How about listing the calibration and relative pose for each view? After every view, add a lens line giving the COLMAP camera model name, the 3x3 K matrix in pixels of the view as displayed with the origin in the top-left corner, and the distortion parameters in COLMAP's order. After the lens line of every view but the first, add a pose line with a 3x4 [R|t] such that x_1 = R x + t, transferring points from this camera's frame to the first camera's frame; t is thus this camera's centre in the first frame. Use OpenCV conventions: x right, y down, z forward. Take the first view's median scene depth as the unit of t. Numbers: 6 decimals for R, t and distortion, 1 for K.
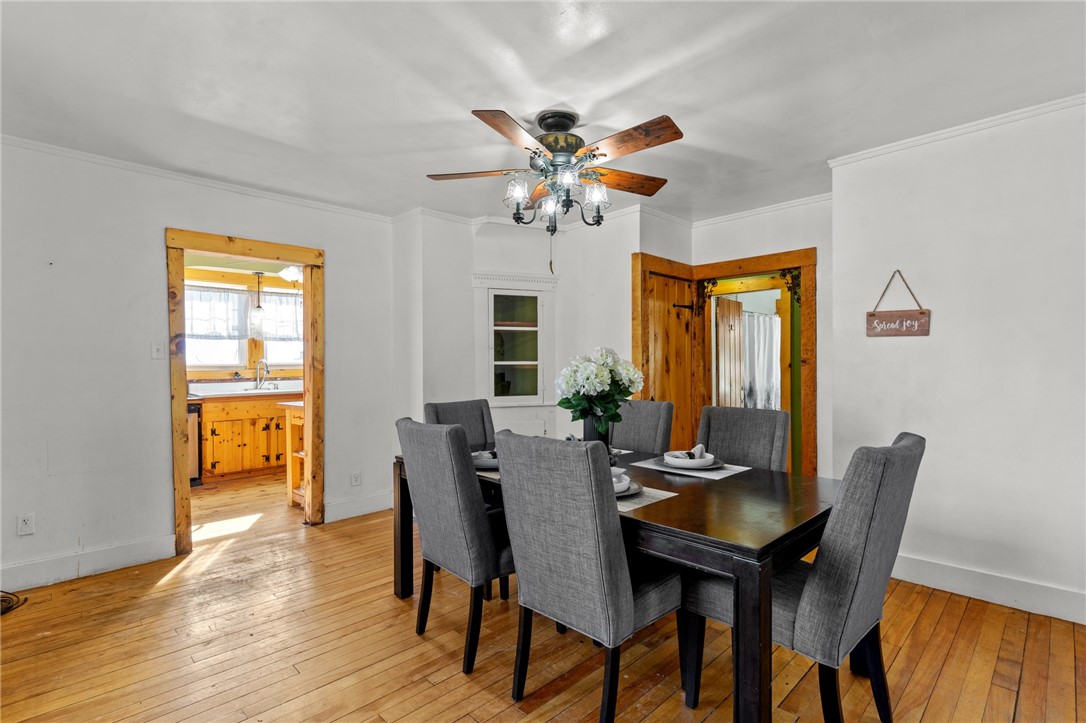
lens RADIAL K [[524.5, 0, 539.0], [0, 524.5, 366.8], [0, 0, 1]] dist [-0.001503, 0.000142]
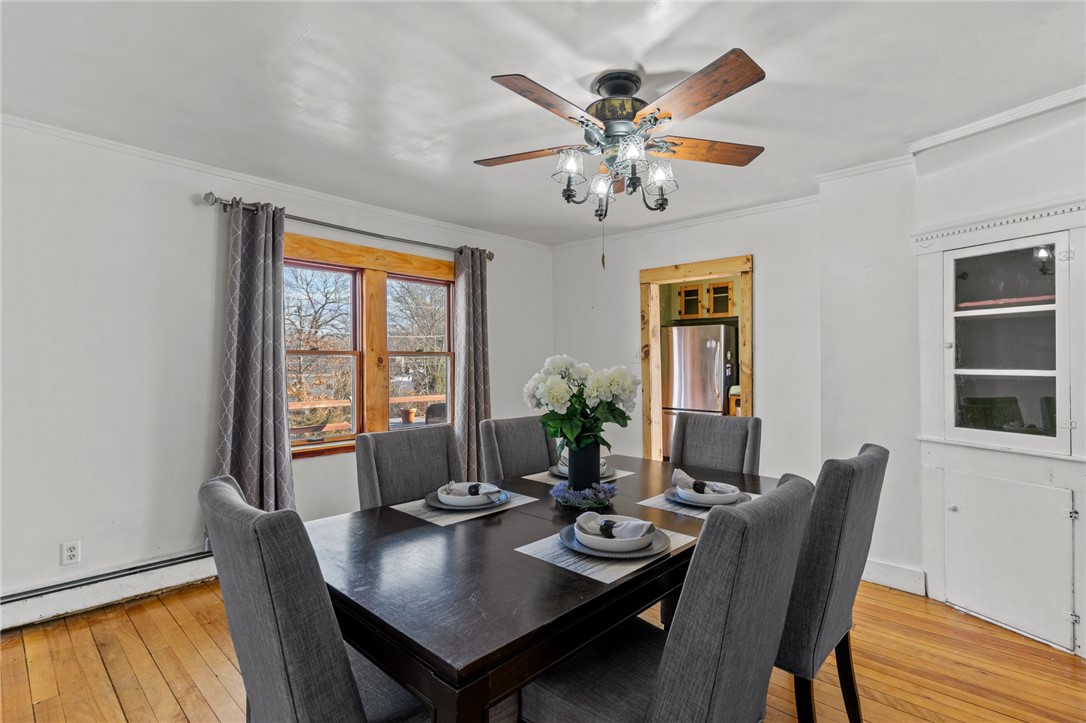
lens RADIAL K [[524.5, 0, 542.7], [0, 524.5, 356.5], [0, 0, 1]] dist [-0.001503, 0.000142]
pose [[0.032319, -0.002888, -0.999473, 0.509732], [-0.010941, 0.999935, -0.003243, -0.017684], [0.999418, 0.011040, 0.032285, 0.504932]]
